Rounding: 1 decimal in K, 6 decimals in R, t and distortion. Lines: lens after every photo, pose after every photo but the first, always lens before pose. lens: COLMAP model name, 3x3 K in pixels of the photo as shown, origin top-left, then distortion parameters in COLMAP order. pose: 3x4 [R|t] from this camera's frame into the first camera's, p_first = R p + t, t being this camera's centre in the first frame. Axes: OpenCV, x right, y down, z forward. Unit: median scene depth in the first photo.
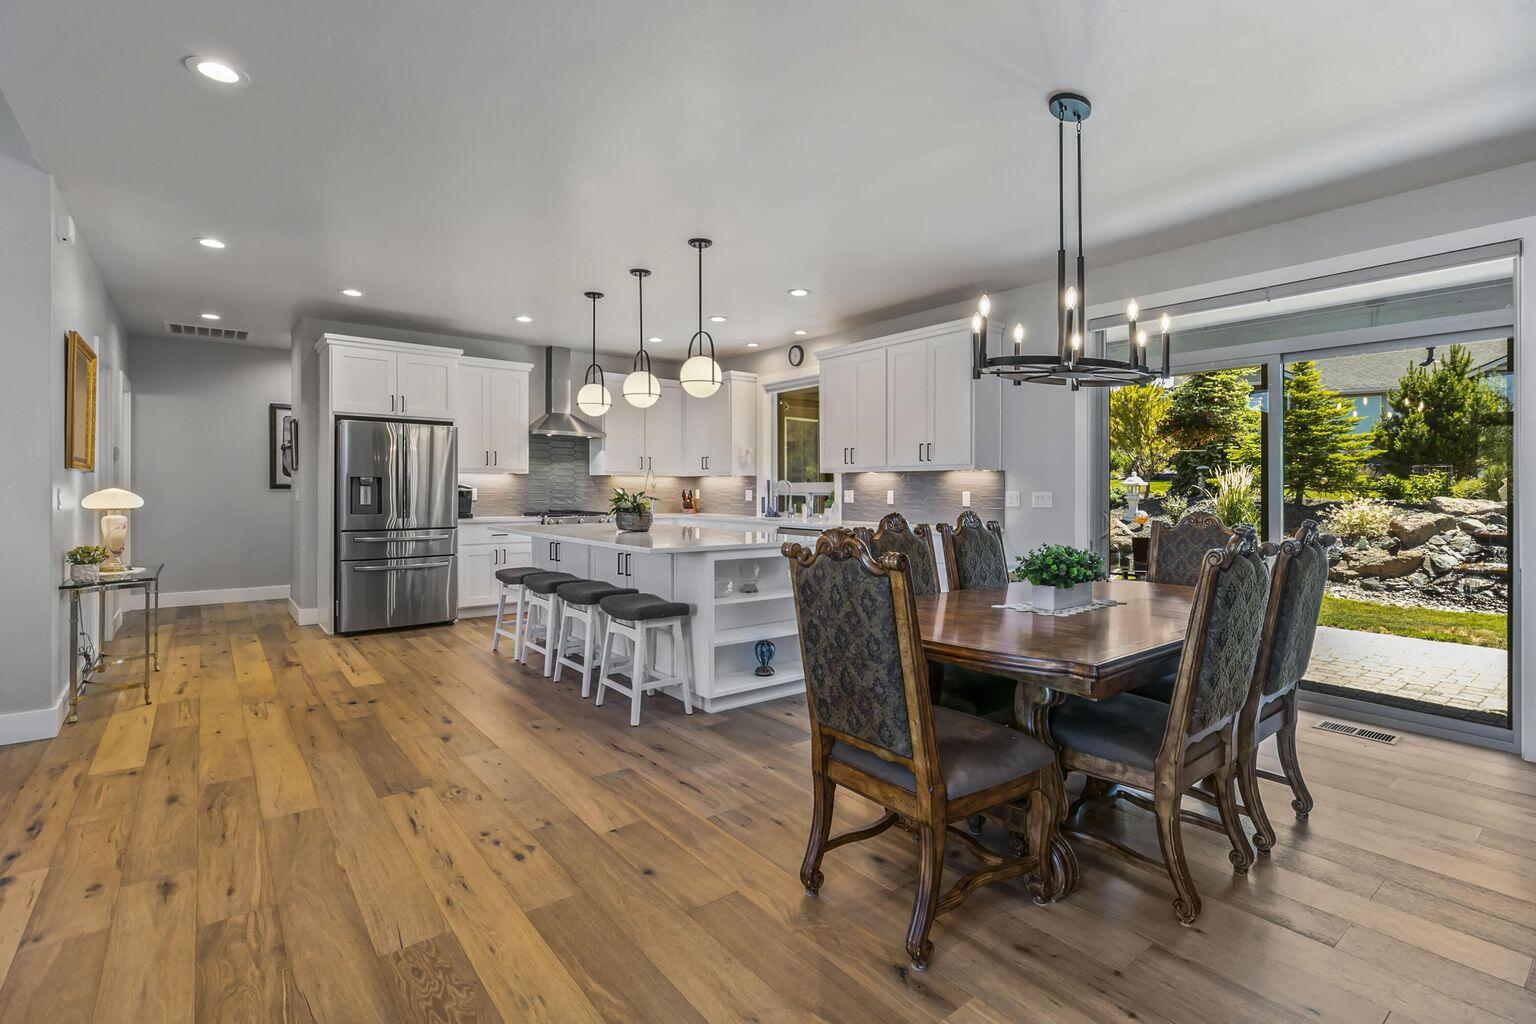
lens RADIAL K [[707.5, 0, 760.4], [0, 707.5, 498.9], [0, 0, 1]] dist [0.000574, 0.000525]
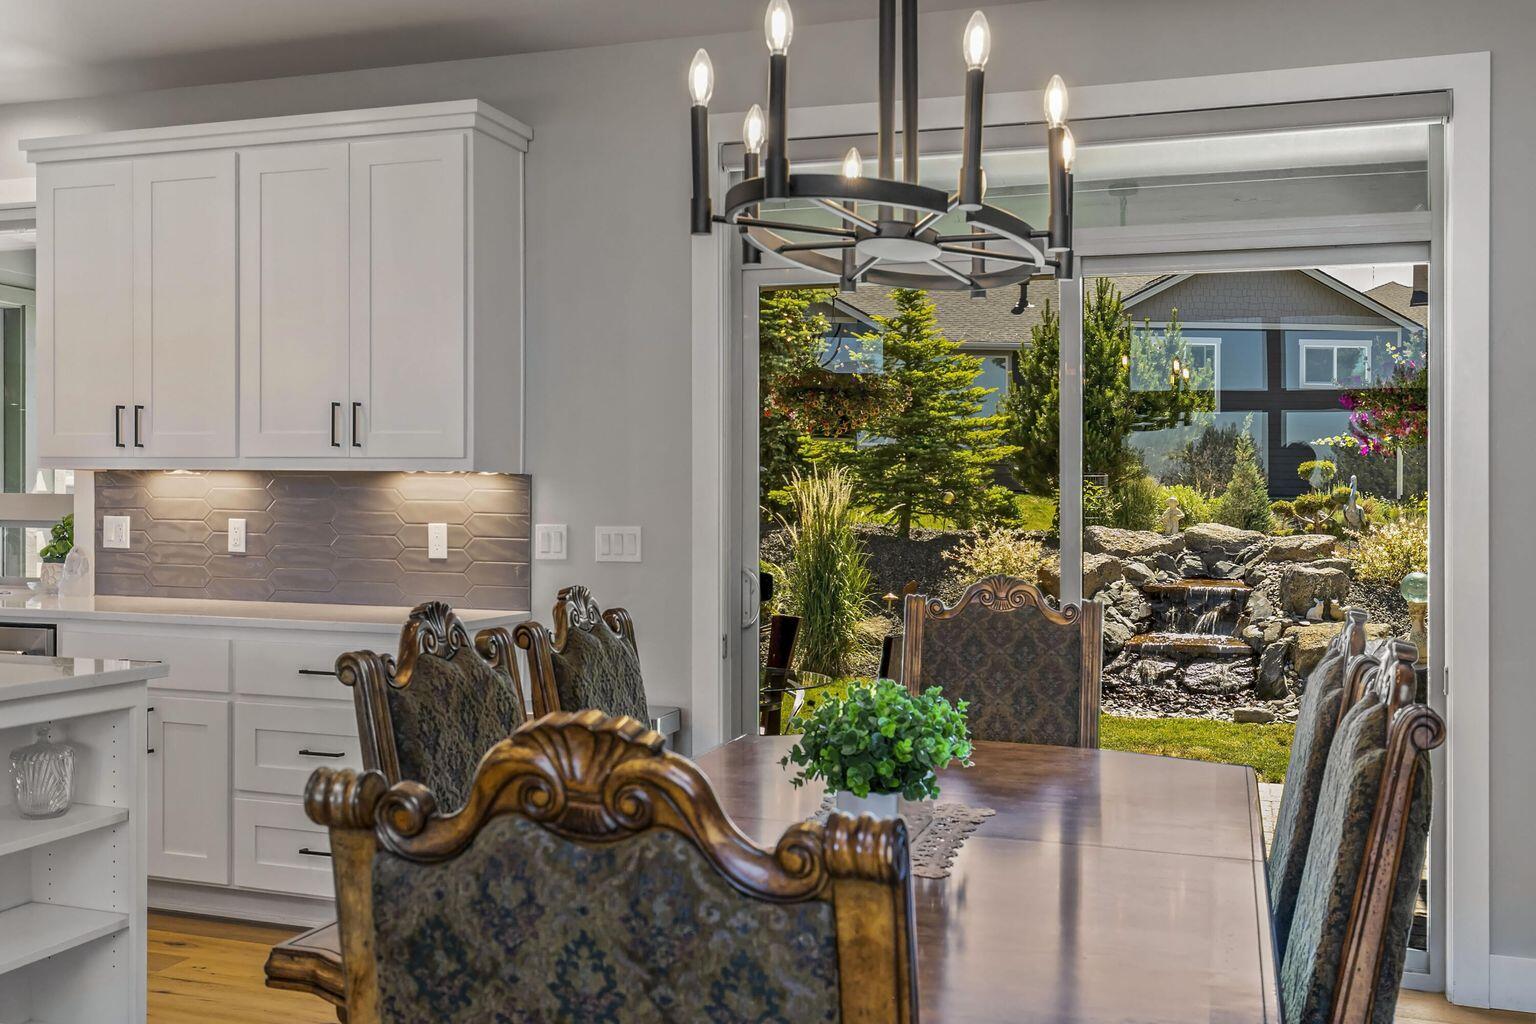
lens RADIAL K [[1485.0, 0, 654.9], [0, 1485.0, 512.5], [0, 0, 1]] dist [-0.002444, 0.001419]
pose [[0.848190, 0.004124, 0.529676, -0.061604], [-0.001603, 0.999985, -0.005219, -0.012147], [-0.529689, 0.003578, 0.848184, 0.199126]]
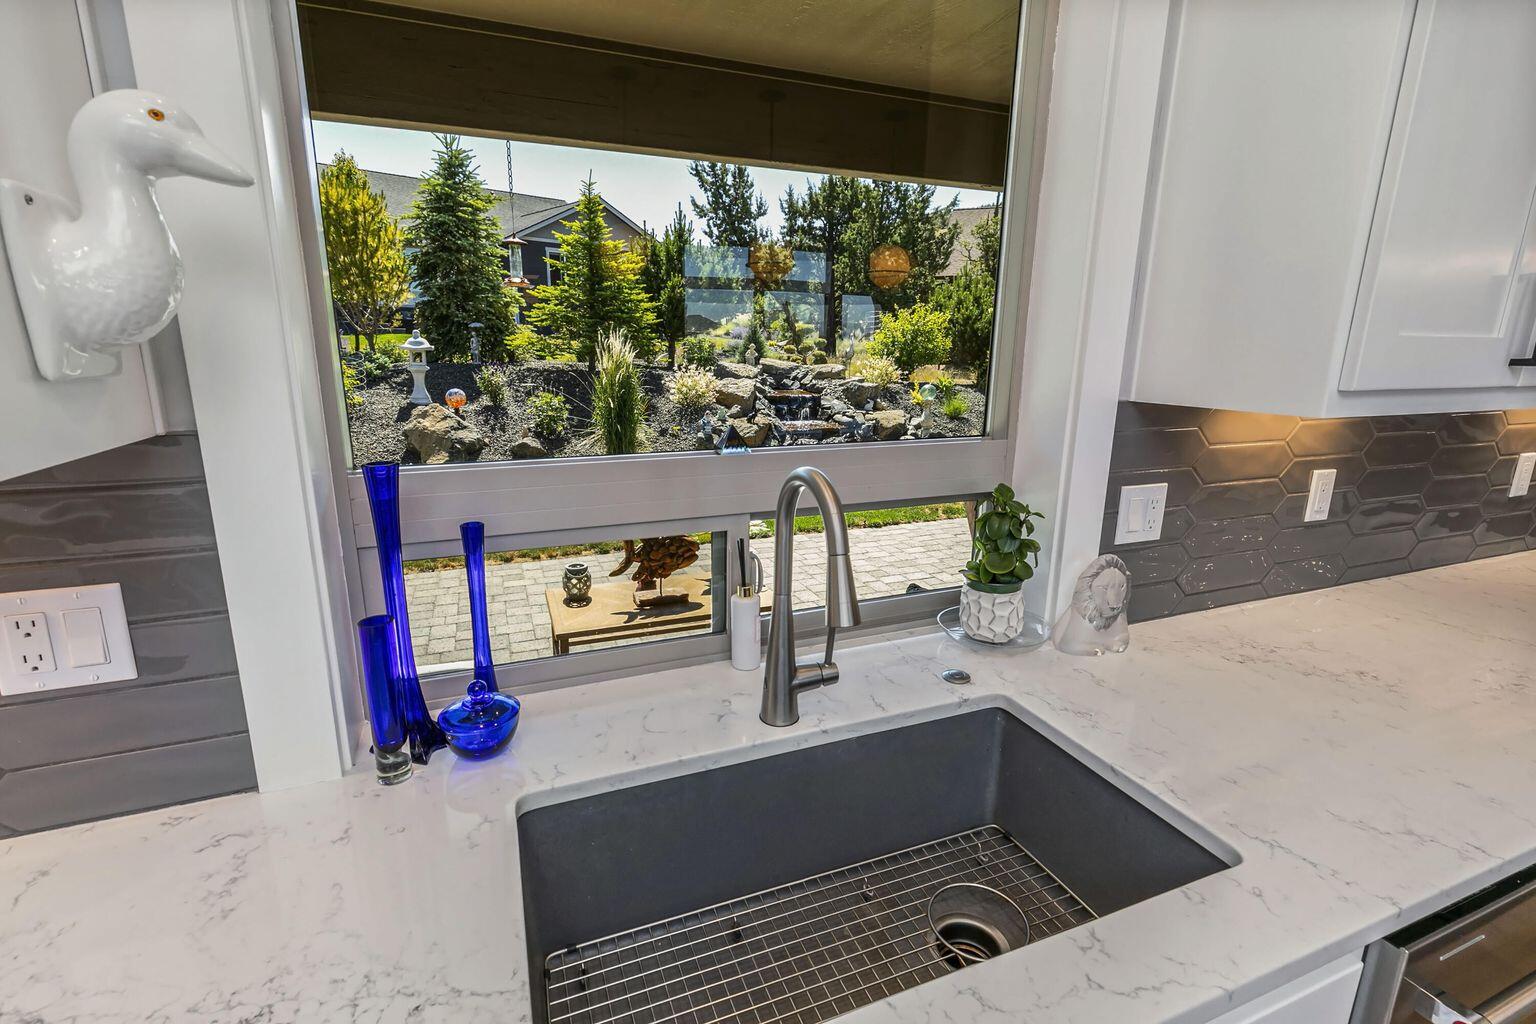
lens RADIAL K [[707.5, 0, 760.4], [0, 707.5, 498.9], [0, 0, 1]] dist [0.000574, 0.000525]
pose [[0.281117, -0.210750, 0.936247, -0.113073], [0.008184, 0.976080, 0.217259, -0.063946], [-0.959639, -0.053413, 0.276117, 1.280868]]
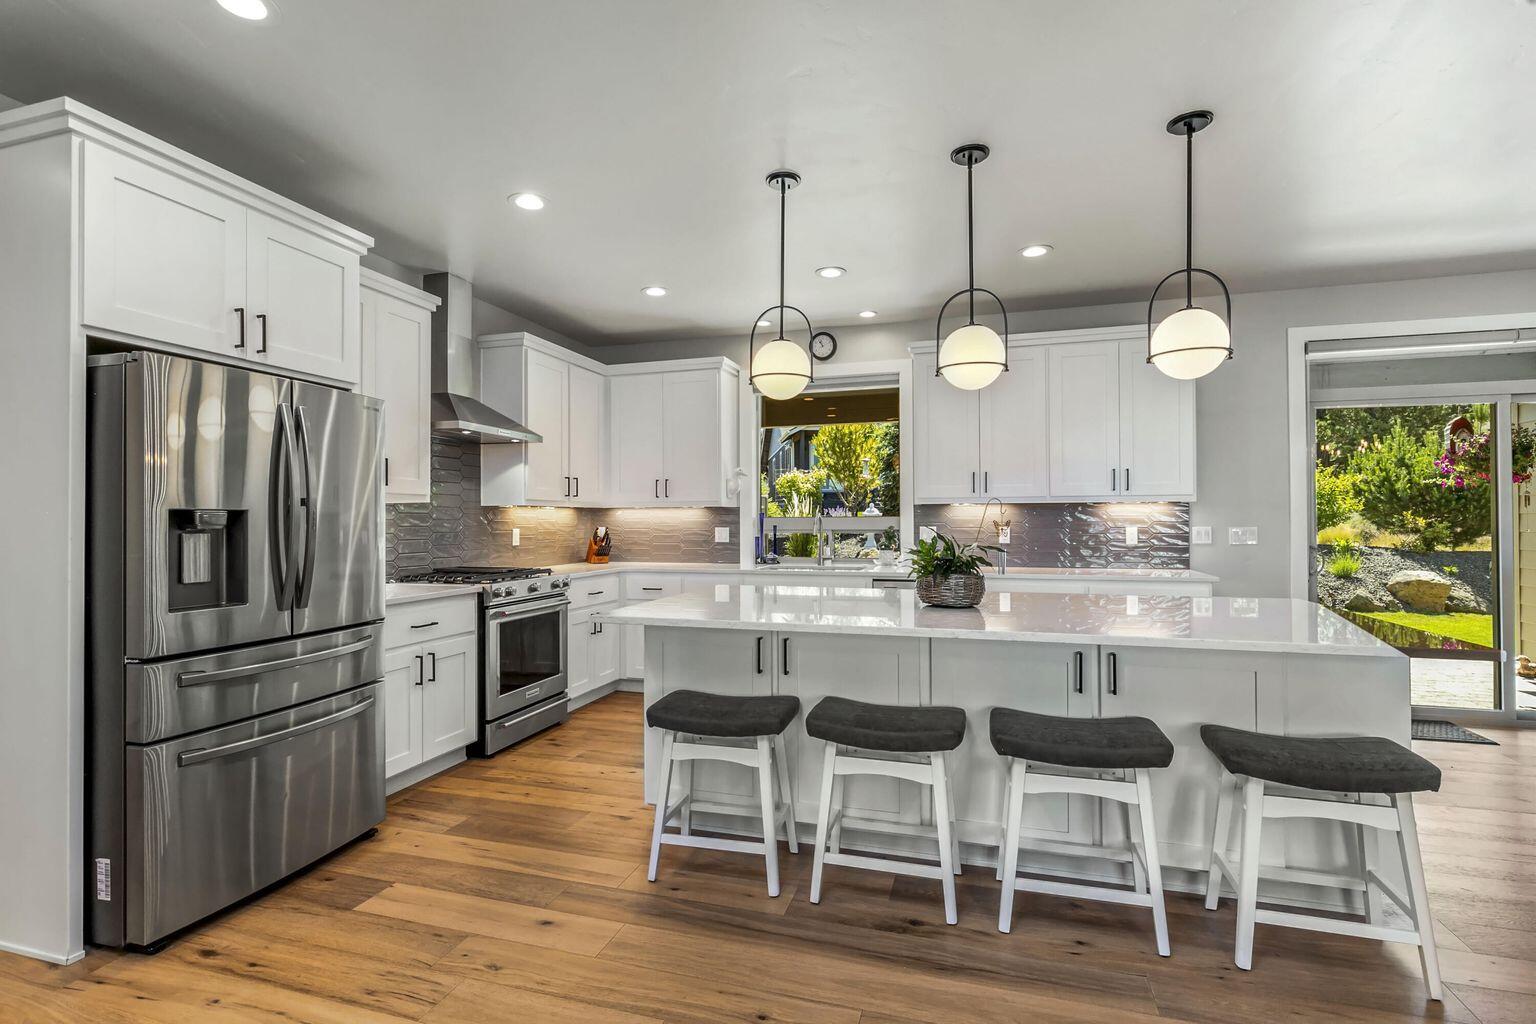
lens RADIAL K [[720.3, 0, 755.5], [0, 720.3, 514.6], [0, 0, 1]] dist [0.004432, 0.000162]
pose [[0.823834, -0.004011, 0.566817, -0.580681], [0.016080, 0.999738, -0.016297, -0.018722], [-0.566603, 0.022541, 0.823682, 0.558496]]
